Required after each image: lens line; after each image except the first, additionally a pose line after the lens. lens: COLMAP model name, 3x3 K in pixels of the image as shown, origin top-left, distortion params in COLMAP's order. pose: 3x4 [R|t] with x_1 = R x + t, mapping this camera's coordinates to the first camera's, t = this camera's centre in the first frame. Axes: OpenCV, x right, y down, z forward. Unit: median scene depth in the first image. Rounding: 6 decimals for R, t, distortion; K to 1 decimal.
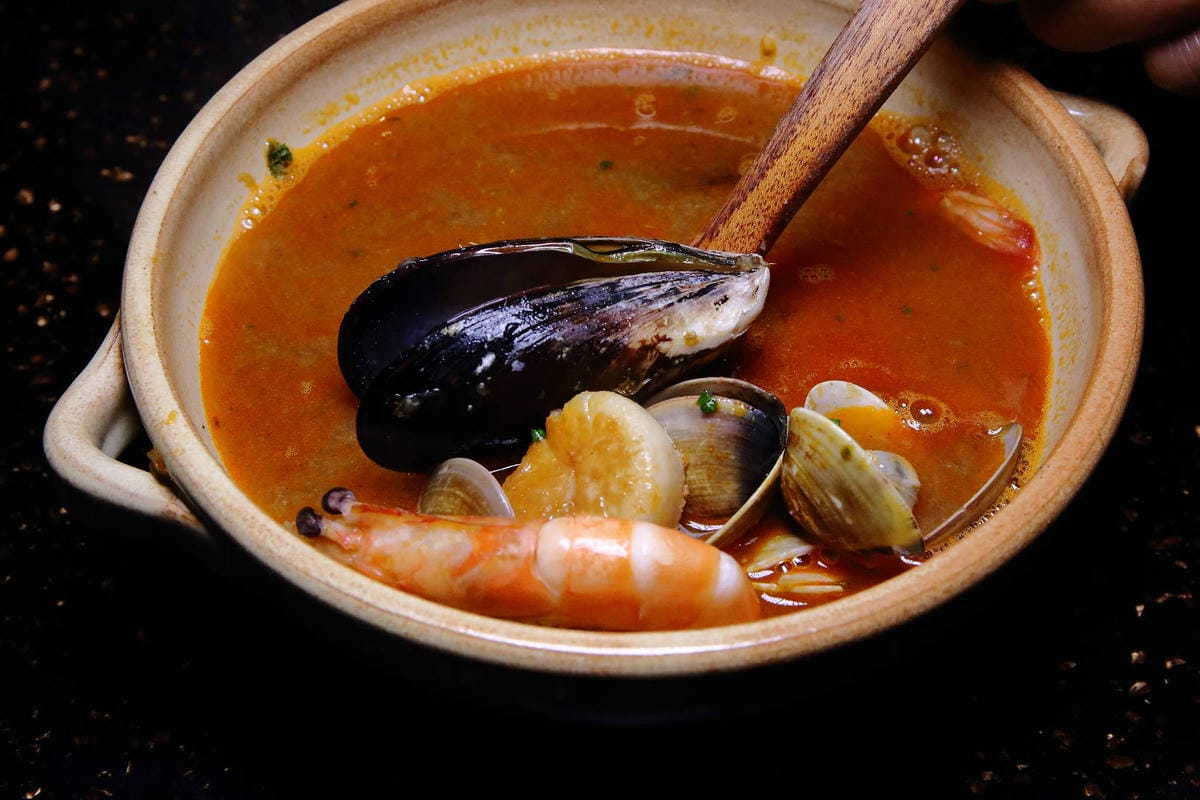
lens RADIAL K [[1555.5, 0, 600.0], [0, 1555.5, 382.8], [0, 0, 1]] dist [-0.029721, 0.084373]
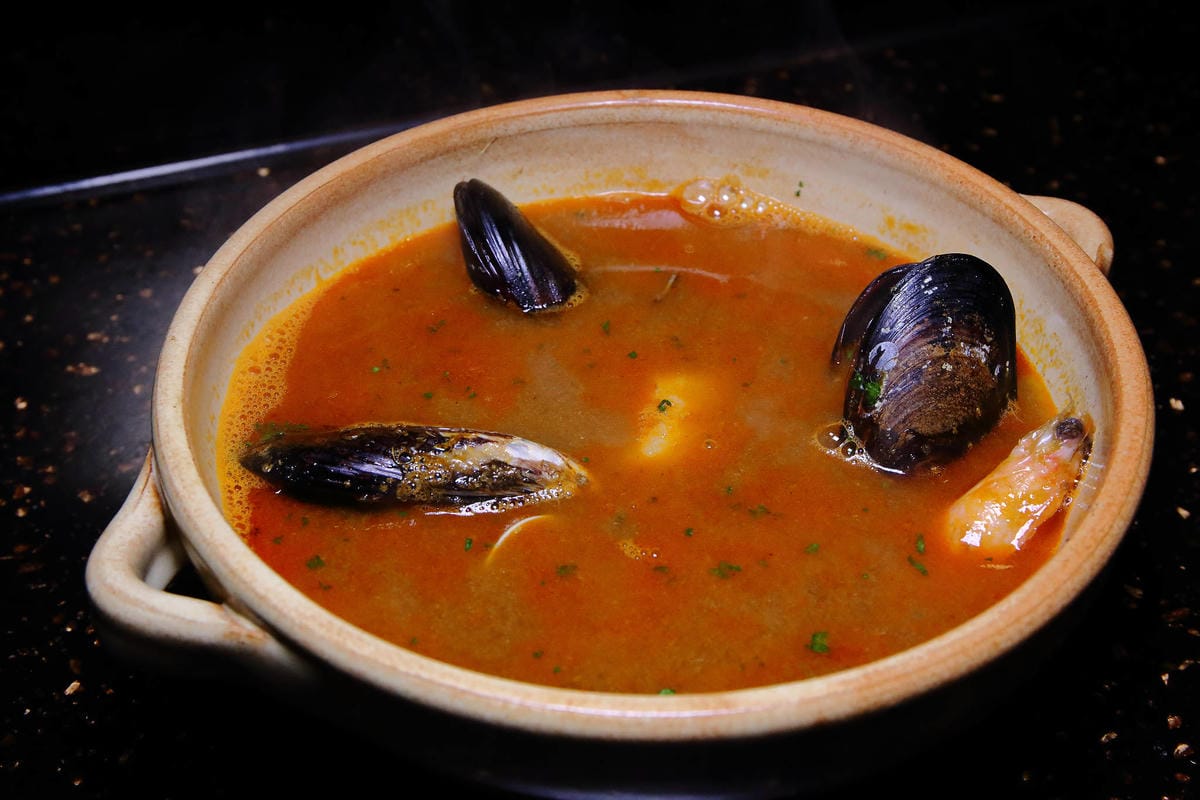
lens RADIAL K [[1555.5, 0, 600.0], [0, 1555.5, 382.8], [0, 0, 1]] dist [-0.029721, 0.084373]
pose [[0.992046, -0.077812, 0.098946, -0.112238], [0.093312, 0.982176, -0.163168, 0.092200], [-0.084486, 0.171103, 0.981624, -0.002091]]
